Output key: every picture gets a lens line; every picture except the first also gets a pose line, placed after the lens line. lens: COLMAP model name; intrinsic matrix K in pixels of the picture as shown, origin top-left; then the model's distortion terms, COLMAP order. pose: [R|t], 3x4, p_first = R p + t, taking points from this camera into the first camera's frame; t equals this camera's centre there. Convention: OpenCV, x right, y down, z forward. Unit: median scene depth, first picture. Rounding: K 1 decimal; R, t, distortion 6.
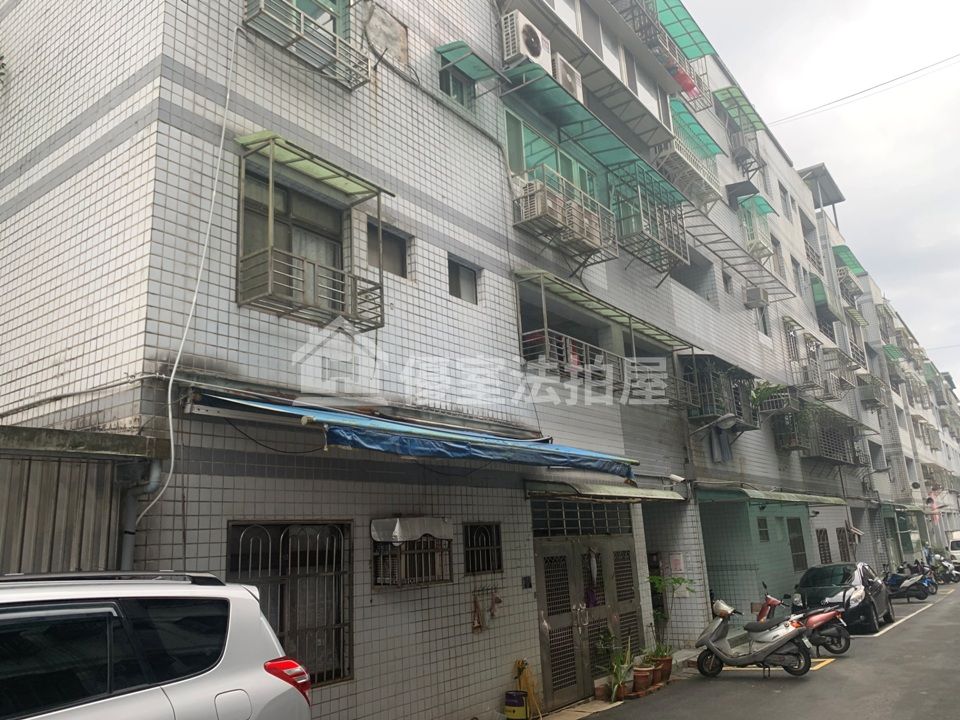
lens RADIAL K [[727.9, 0, 482.7], [0, 727.9, 357.3], [0, 0, 1]] dist [0.131444, -0.303230]
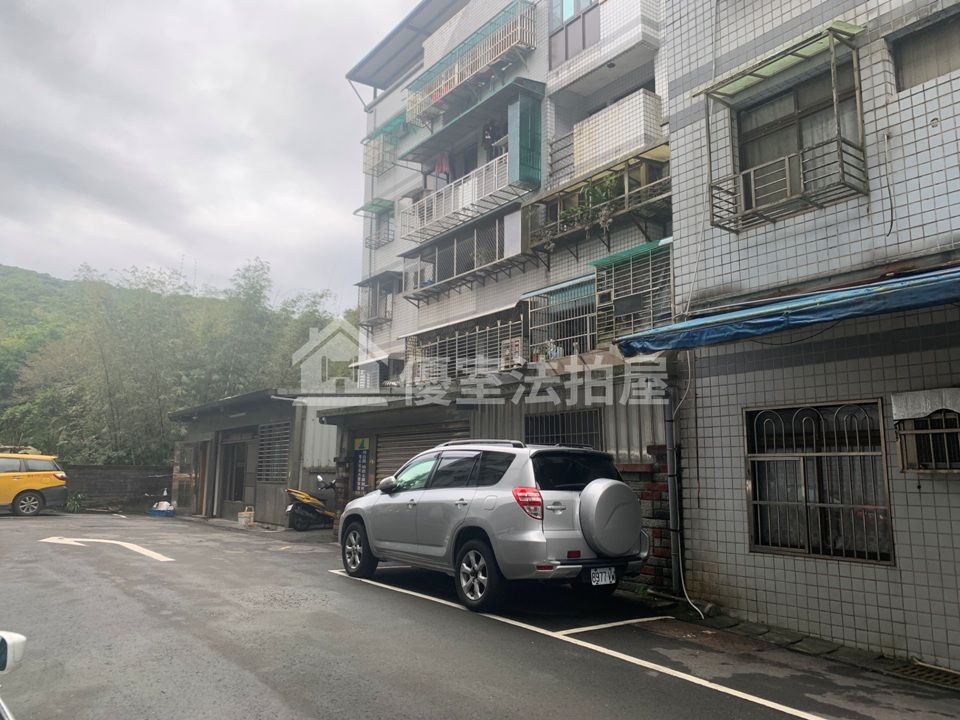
lens RADIAL K [[748.1, 0, 469.4], [0, 748.1, 355.2], [0, 0, 1]] dist [0.007620, -0.006323]
pose [[-0.308258, -0.105512, -0.945433, 0.655058], [0.241918, 0.952463, -0.185174, 0.167510], [0.920029, -0.285799, -0.268079, 0.605268]]
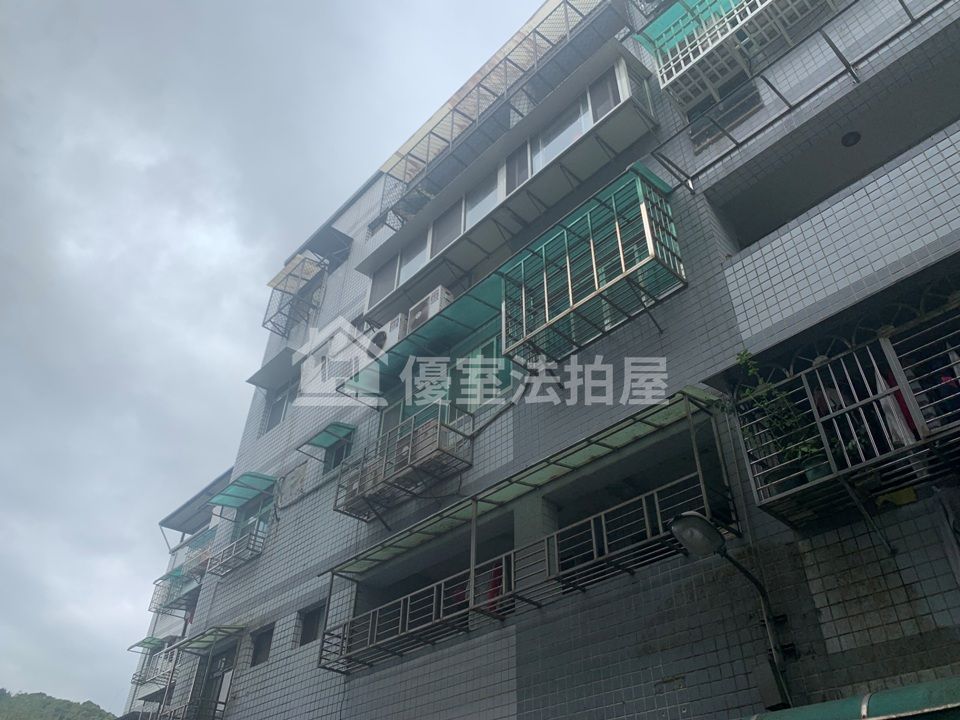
lens RADIAL K [[727.9, 0, 482.7], [0, 727.9, 357.3], [0, 0, 1]] dist [0.131444, -0.303230]
pose [[-0.174099, -0.583919, -0.792924, 1.080902], [0.239901, 0.755810, -0.609261, 0.342887], [0.955059, -0.296295, 0.008497, 1.387572]]
